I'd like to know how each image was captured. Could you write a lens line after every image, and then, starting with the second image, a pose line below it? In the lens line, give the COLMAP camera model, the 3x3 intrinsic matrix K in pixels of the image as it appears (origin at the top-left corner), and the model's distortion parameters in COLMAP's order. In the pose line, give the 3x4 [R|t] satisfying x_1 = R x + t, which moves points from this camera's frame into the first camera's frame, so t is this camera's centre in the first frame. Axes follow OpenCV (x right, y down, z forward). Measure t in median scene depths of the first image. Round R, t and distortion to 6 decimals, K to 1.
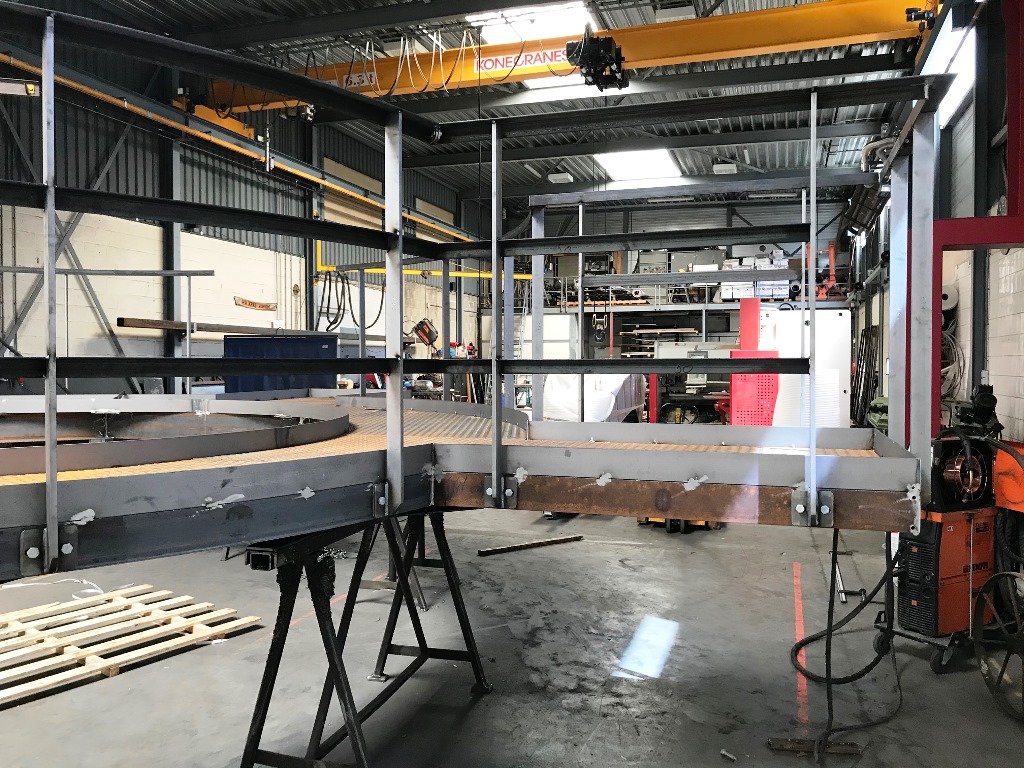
lens RADIAL K [[846.3, 0, 504.1], [0, 846.3, 382.5], [0, 0, 1]] dist [0.036096, -0.039970]
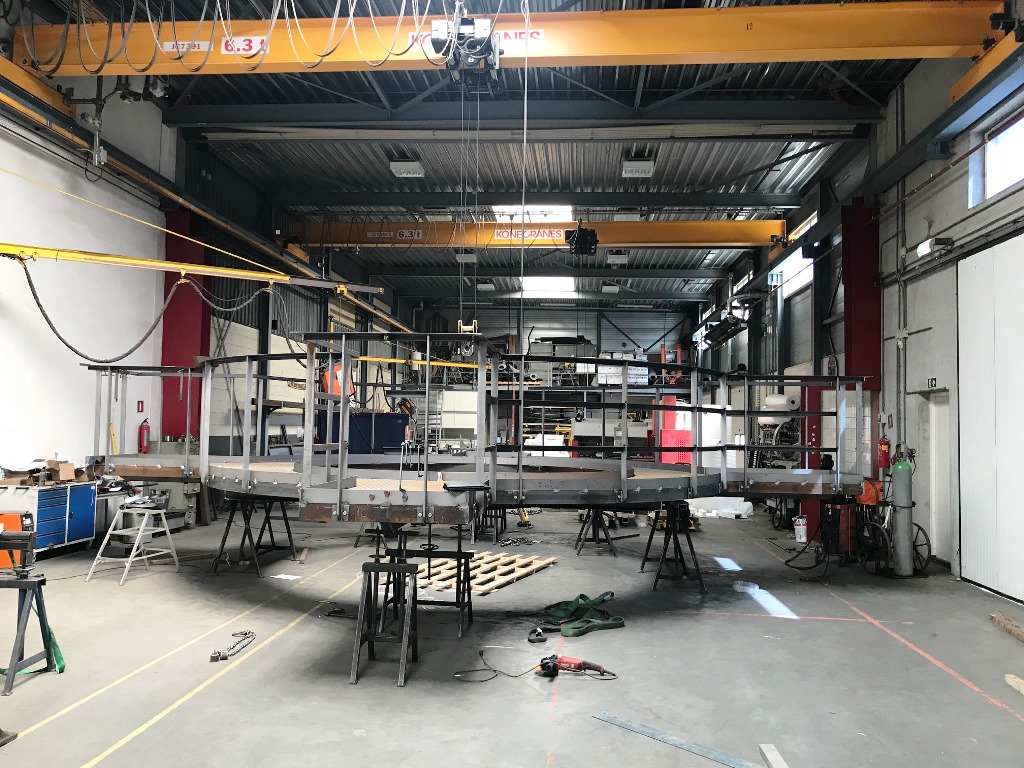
lens RADIAL K [[846.3, 0, 503.8], [0, 846.3, 391.6], [0, 0, 1]] dist [0.036096, -0.039970]
pose [[0.972217, 0.027566, 0.232452, -0.308285], [-0.012548, 0.997751, -0.065841, -0.000654], [-0.233744, 0.061095, 0.970377, -0.361505]]
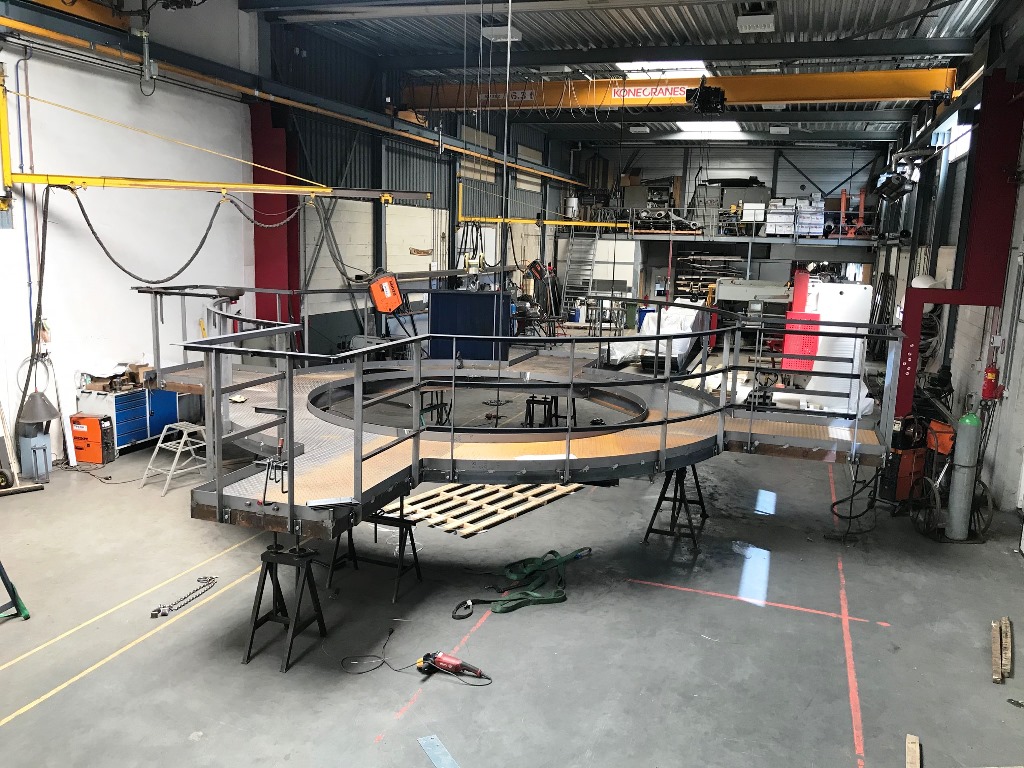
lens RADIAL K [[846.3, 0, 508.0], [0, 846.3, 389.6], [0, 0, 1]] dist [0.036096, -0.039970]
pose [[0.999494, 0.031479, -0.004666, -0.156150], [-0.030375, 0.987426, 0.155135, -0.095282], [0.009491, -0.154914, 0.987882, -0.360037]]
